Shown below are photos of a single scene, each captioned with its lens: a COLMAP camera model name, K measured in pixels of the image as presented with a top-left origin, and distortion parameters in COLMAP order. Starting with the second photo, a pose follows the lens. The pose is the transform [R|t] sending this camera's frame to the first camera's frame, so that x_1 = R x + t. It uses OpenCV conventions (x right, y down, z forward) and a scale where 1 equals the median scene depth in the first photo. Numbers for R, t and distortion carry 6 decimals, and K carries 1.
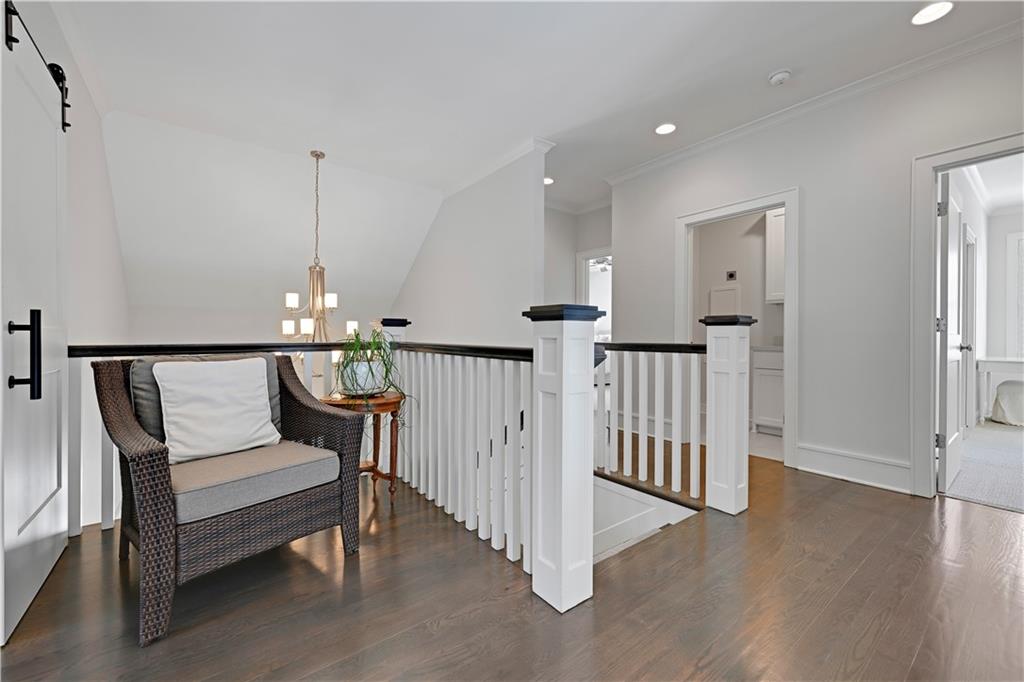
lens RADIAL K [[413.5, 0, 514.3], [0, 413.5, 339.6], [0, 0, 1]] dist [0.000415, 0.000435]
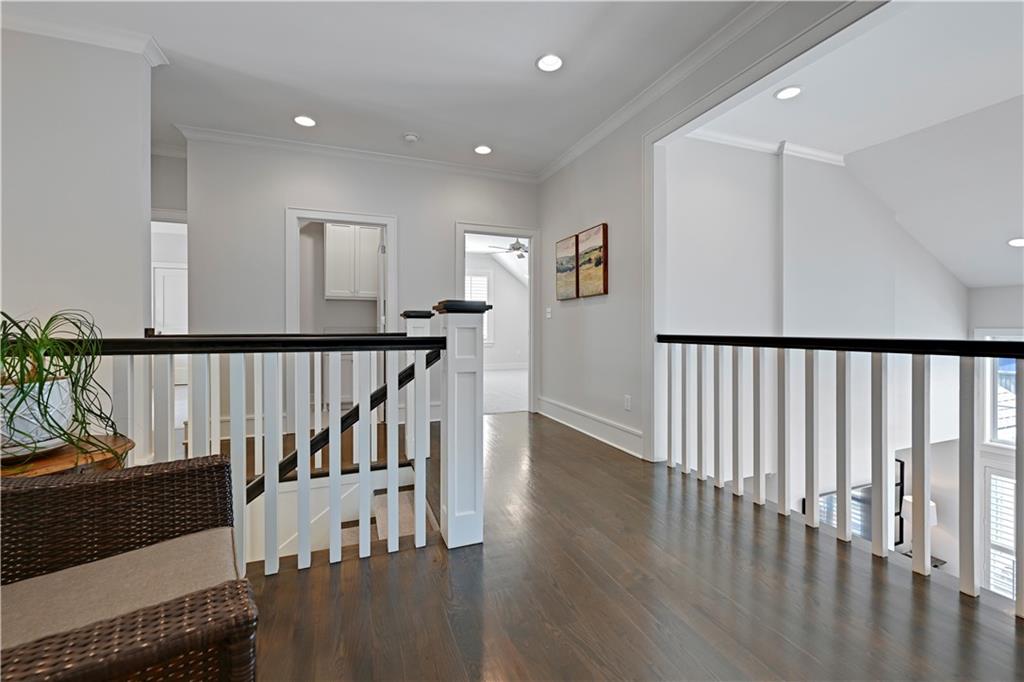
lens RADIAL K [[413.5, 0, 523.9], [0, 413.5, 320.9], [0, 0, 1]] dist [0.000415, 0.000435]
pose [[0.249298, 0.000810, 0.968426, -0.615639], [0.013694, 0.999897, -0.004361, -0.010250], [-0.968330, 0.014349, 0.249261, 0.304030]]
